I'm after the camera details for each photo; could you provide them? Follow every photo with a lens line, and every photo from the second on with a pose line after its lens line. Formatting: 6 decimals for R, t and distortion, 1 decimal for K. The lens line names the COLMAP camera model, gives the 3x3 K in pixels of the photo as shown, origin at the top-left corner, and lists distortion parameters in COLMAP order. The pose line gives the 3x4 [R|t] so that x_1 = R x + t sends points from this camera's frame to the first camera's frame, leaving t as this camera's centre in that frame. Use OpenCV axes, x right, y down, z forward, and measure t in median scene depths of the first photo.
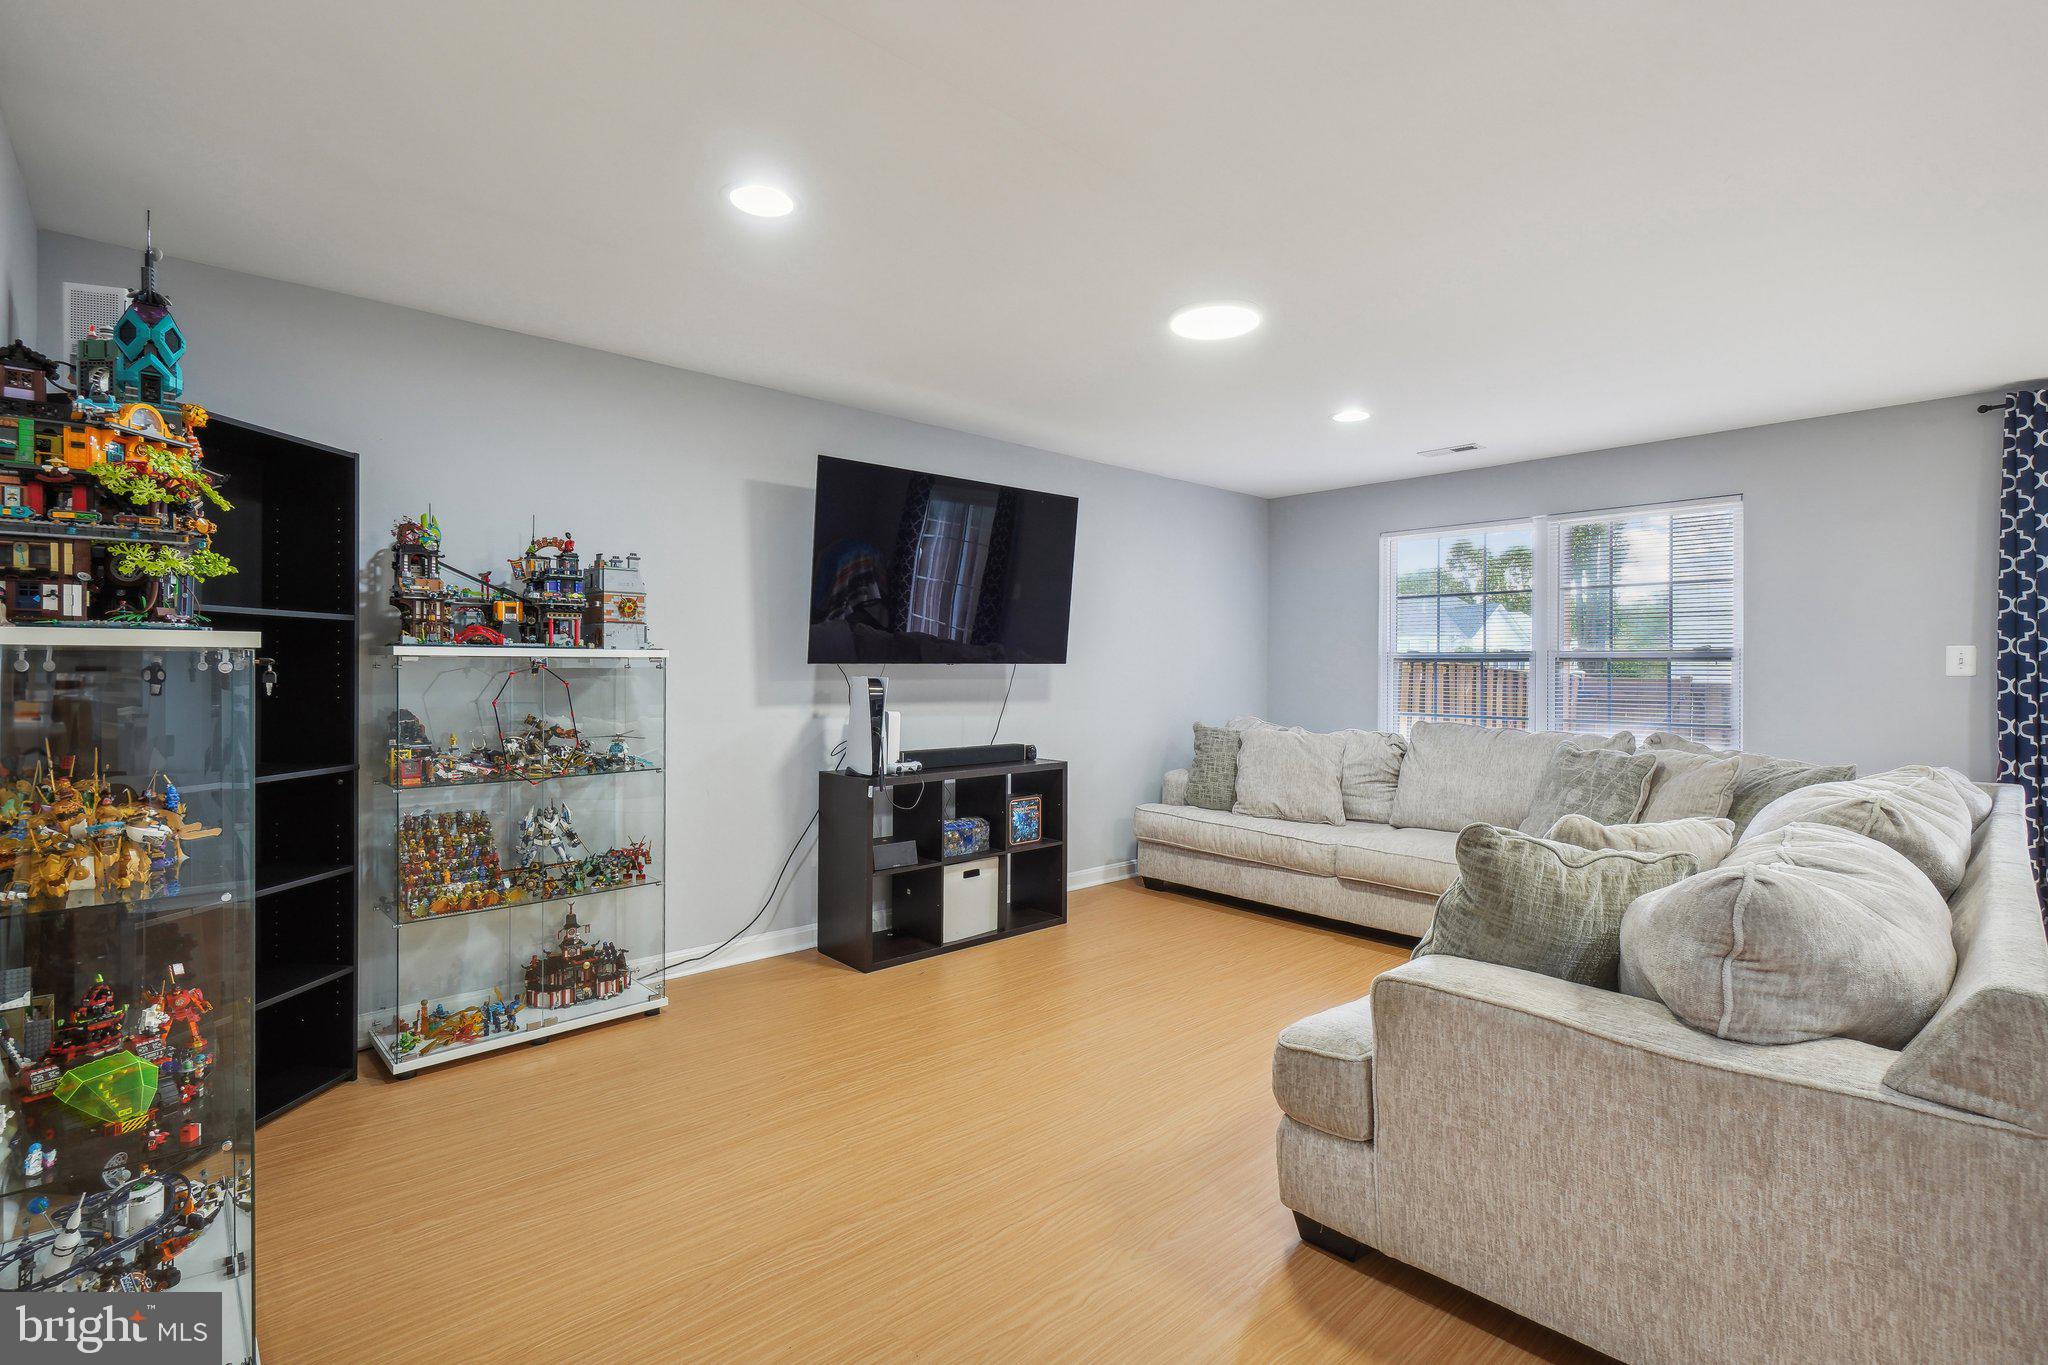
lens RADIAL K [[893.7, 0, 1035.9], [0, 893.7, 675.3], [0, 0, 1]] dist [0.008212, 0.000410]
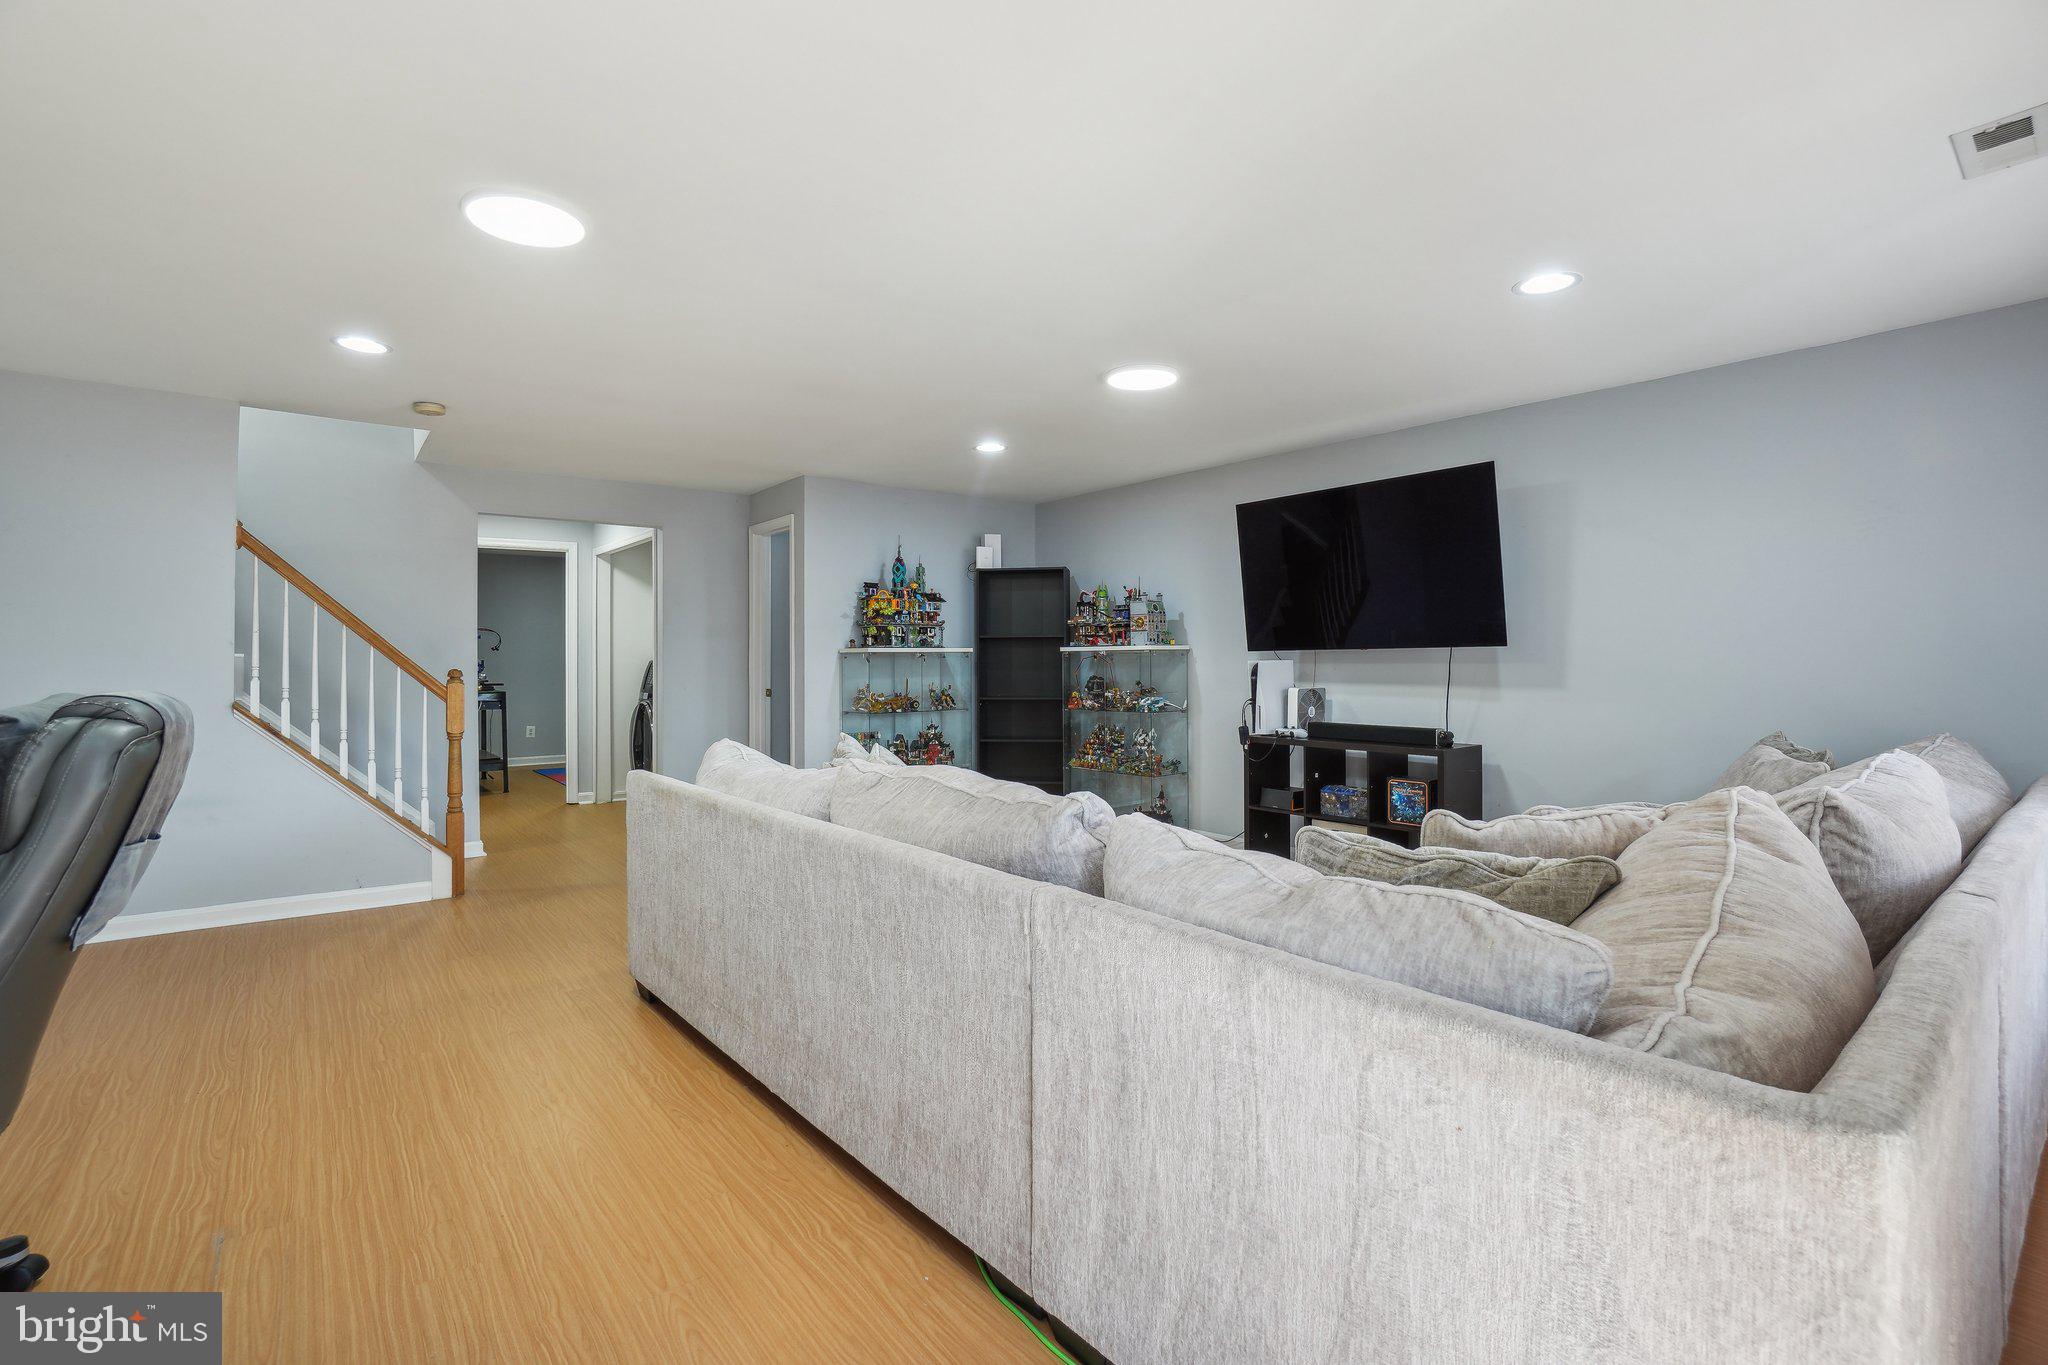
lens RADIAL K [[951.6, 0, 1024.7], [0, 951.6, 665.6], [0, 0, 1]] dist [-0.001288, -0.000032]
pose [[-0.051627, 0.001511, -0.998665, 1.470491], [-0.003906, 0.999991, 0.001715, 0.010111], [0.998659, 0.003989, -0.051621, 0.841454]]
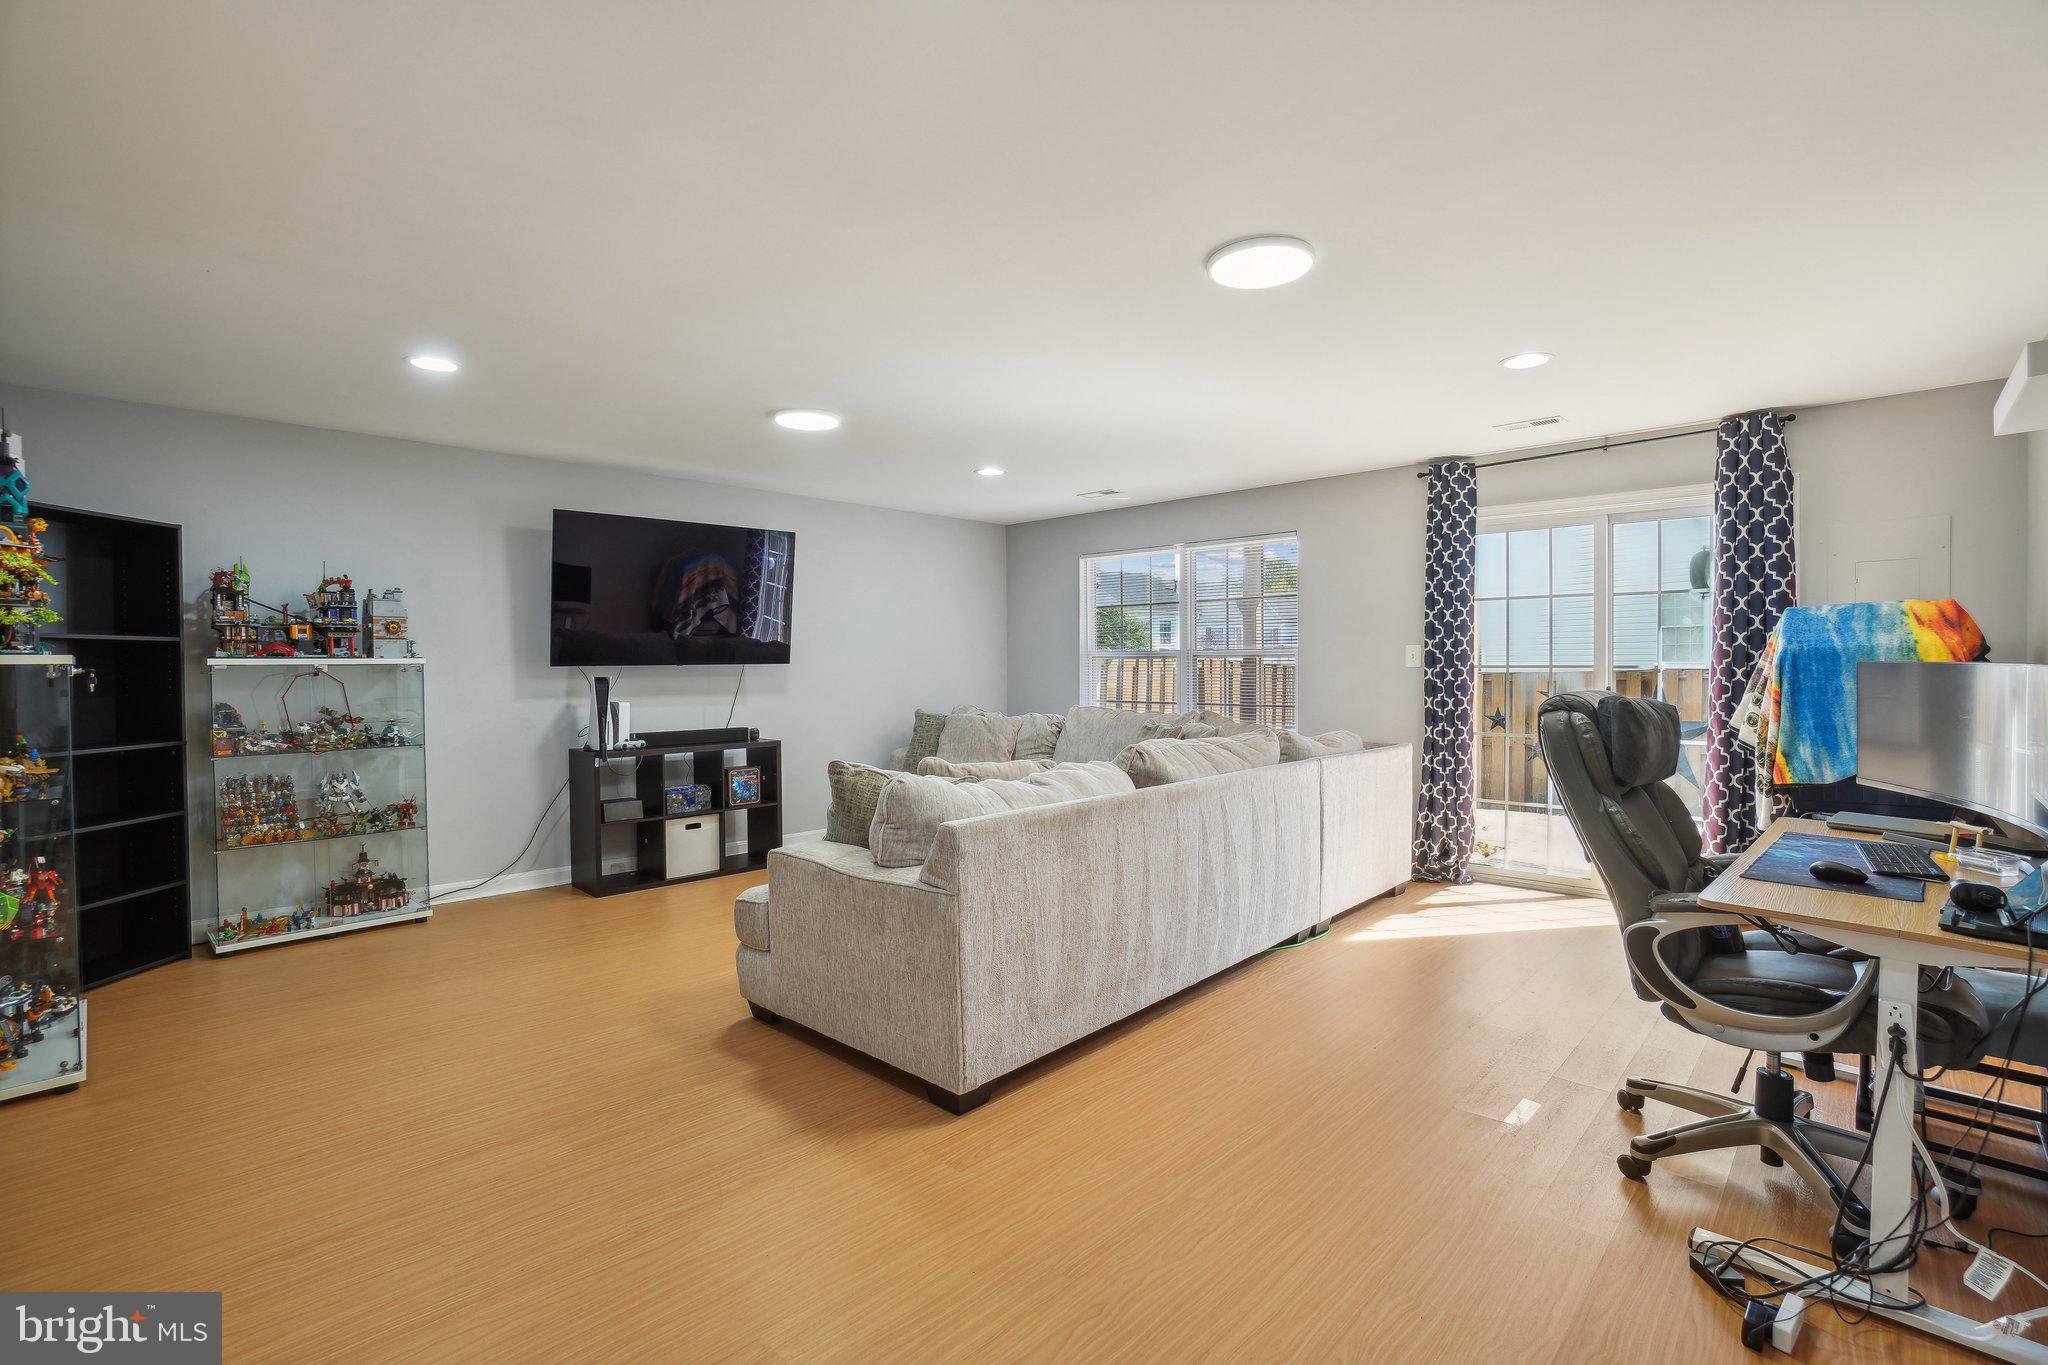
lens RADIAL K [[893.7, 0, 1014.2], [0, 893.7, 688.8], [0, 0, 1]] dist [0.008212, 0.000410]
pose [[0.999824, -0.010963, 0.015229, 0.485753], [0.010693, 0.999786, 0.017694, 0.003750], [-0.015420, -0.017528, 0.999727, -0.405410]]
